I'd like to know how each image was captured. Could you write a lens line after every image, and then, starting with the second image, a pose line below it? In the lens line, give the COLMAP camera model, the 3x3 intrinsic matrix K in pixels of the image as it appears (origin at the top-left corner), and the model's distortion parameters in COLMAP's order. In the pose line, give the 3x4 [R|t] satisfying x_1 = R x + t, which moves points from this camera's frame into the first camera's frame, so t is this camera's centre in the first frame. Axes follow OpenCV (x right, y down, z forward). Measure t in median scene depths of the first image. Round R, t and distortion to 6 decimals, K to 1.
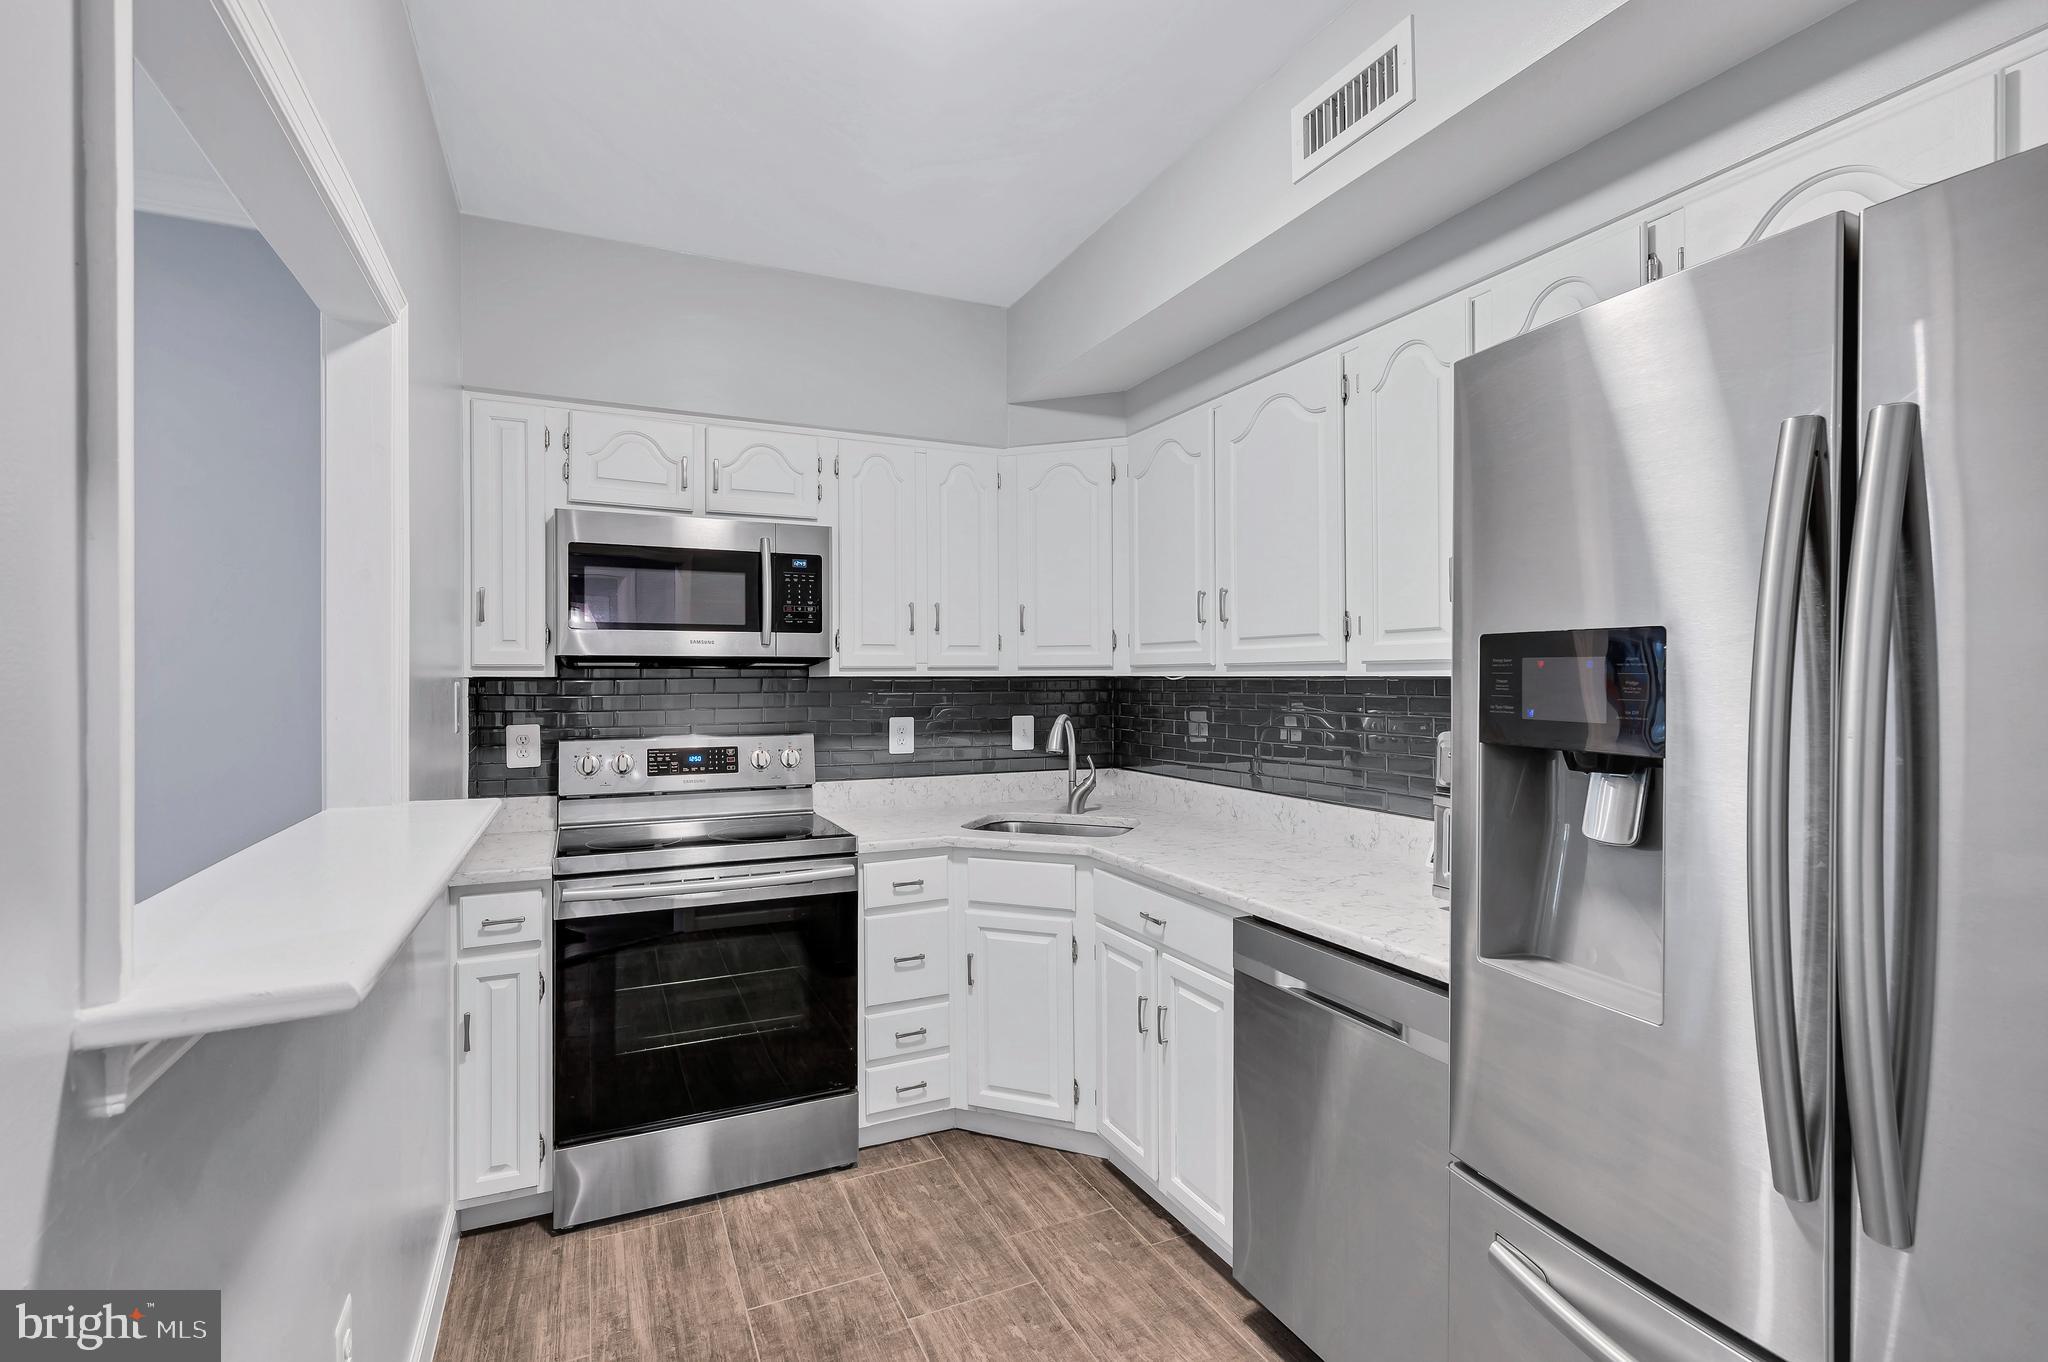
lens RADIAL K [[909.1, 0, 1001.6], [0, 909.1, 686.4], [0, 0, 1]] dist [-0.000699, -0.000152]
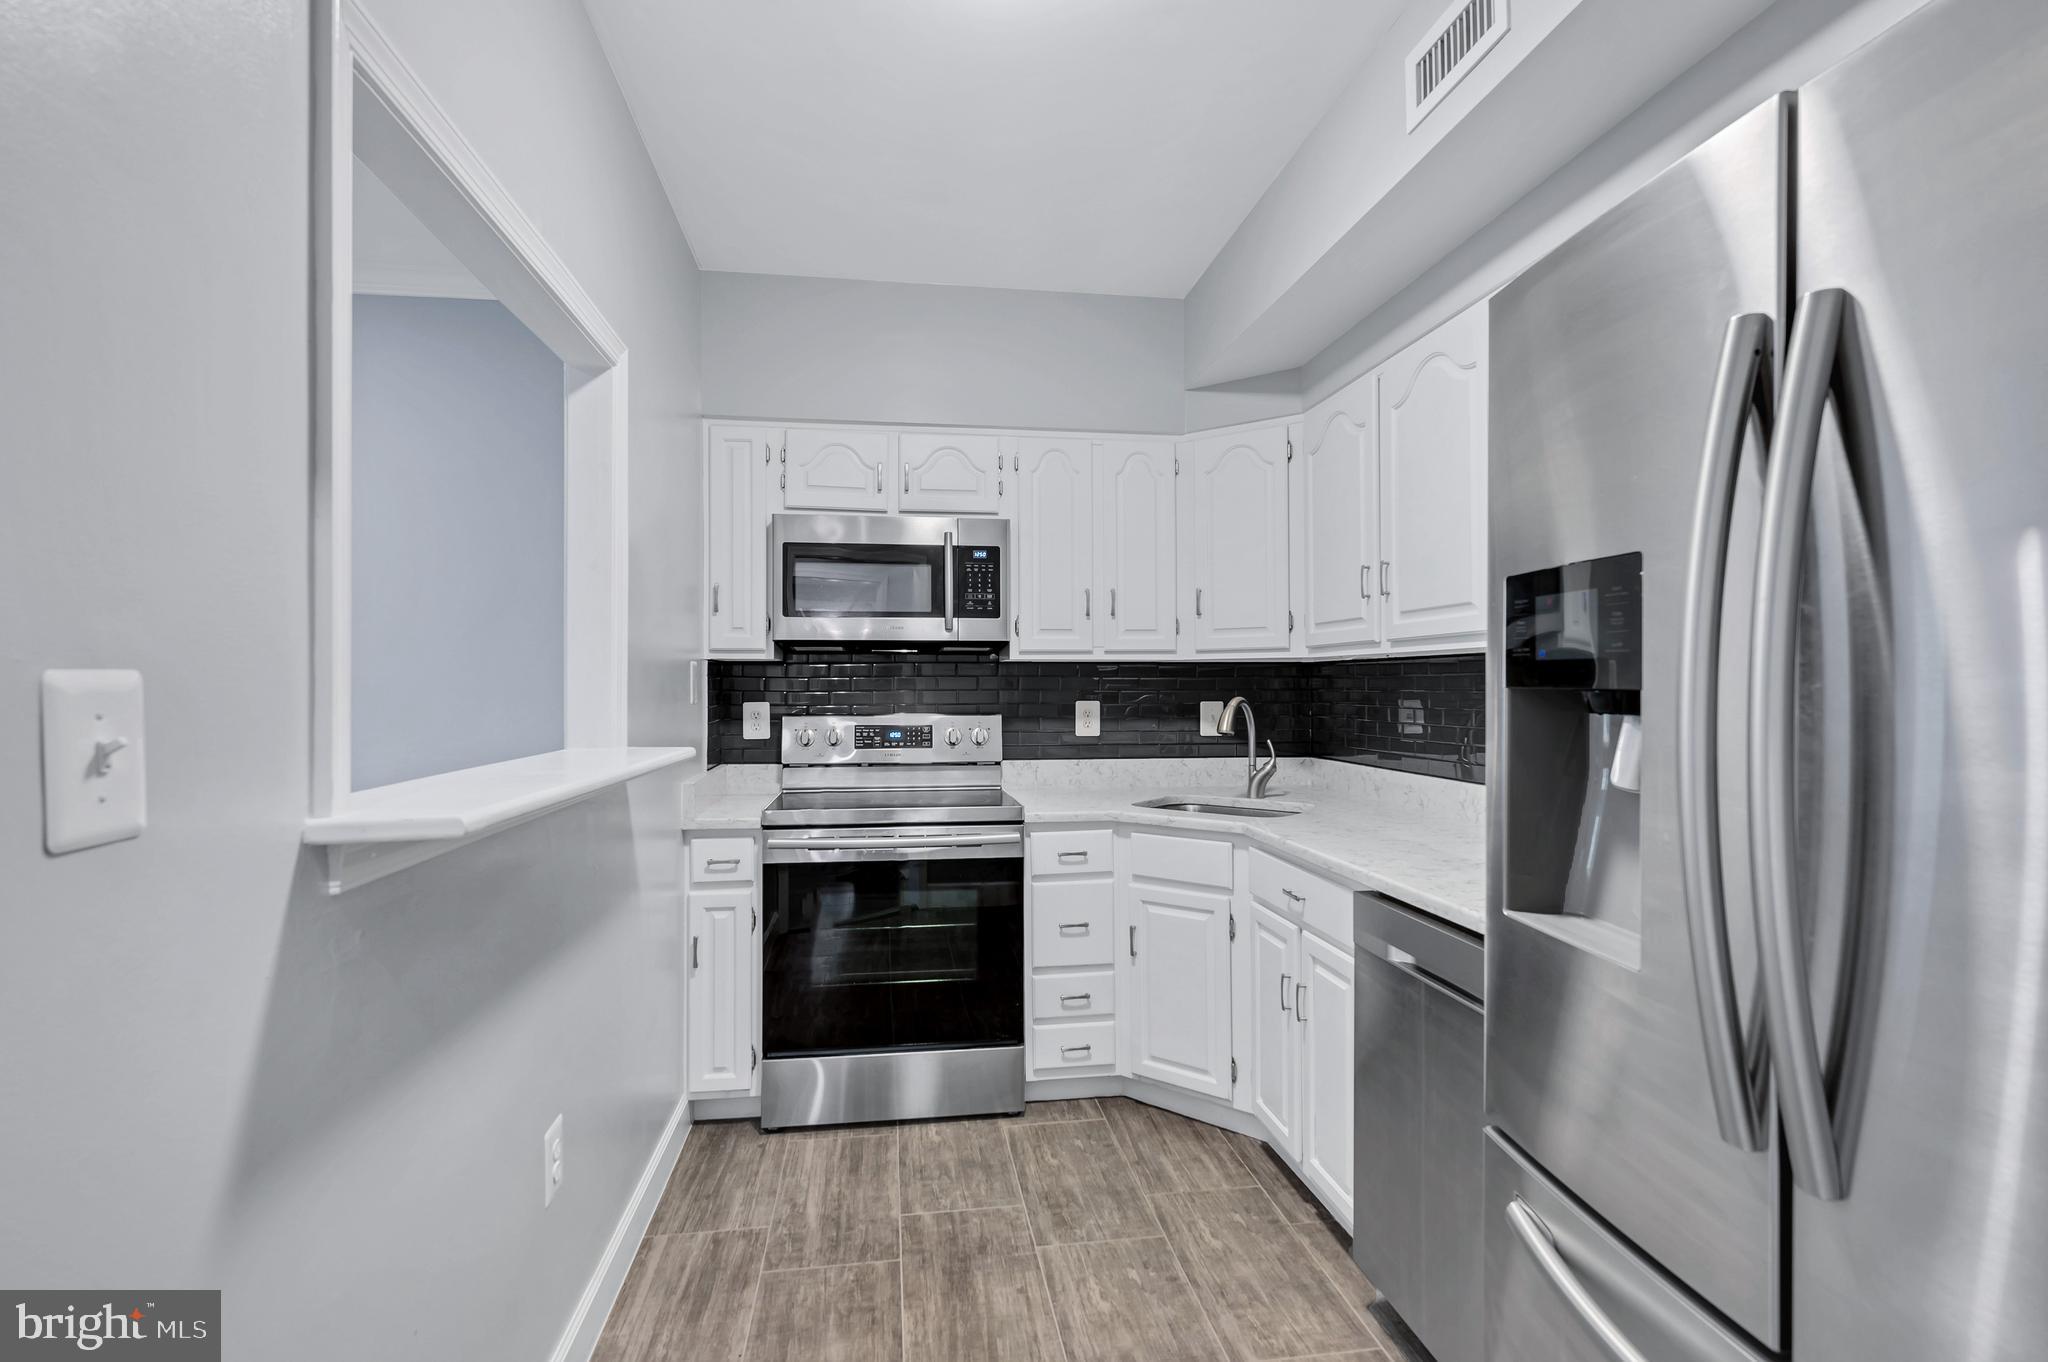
lens RADIAL K [[909.1, 0, 1001.6], [0, 909.1, 686.4], [0, 0, 1]] dist [-0.000699, -0.000152]
pose [[0.959438, 0.002508, -0.281908, 0.132943], [-0.003321, 0.999992, -0.002408, 0.030126], [0.281900, 0.003246, 0.959438, -0.038281]]
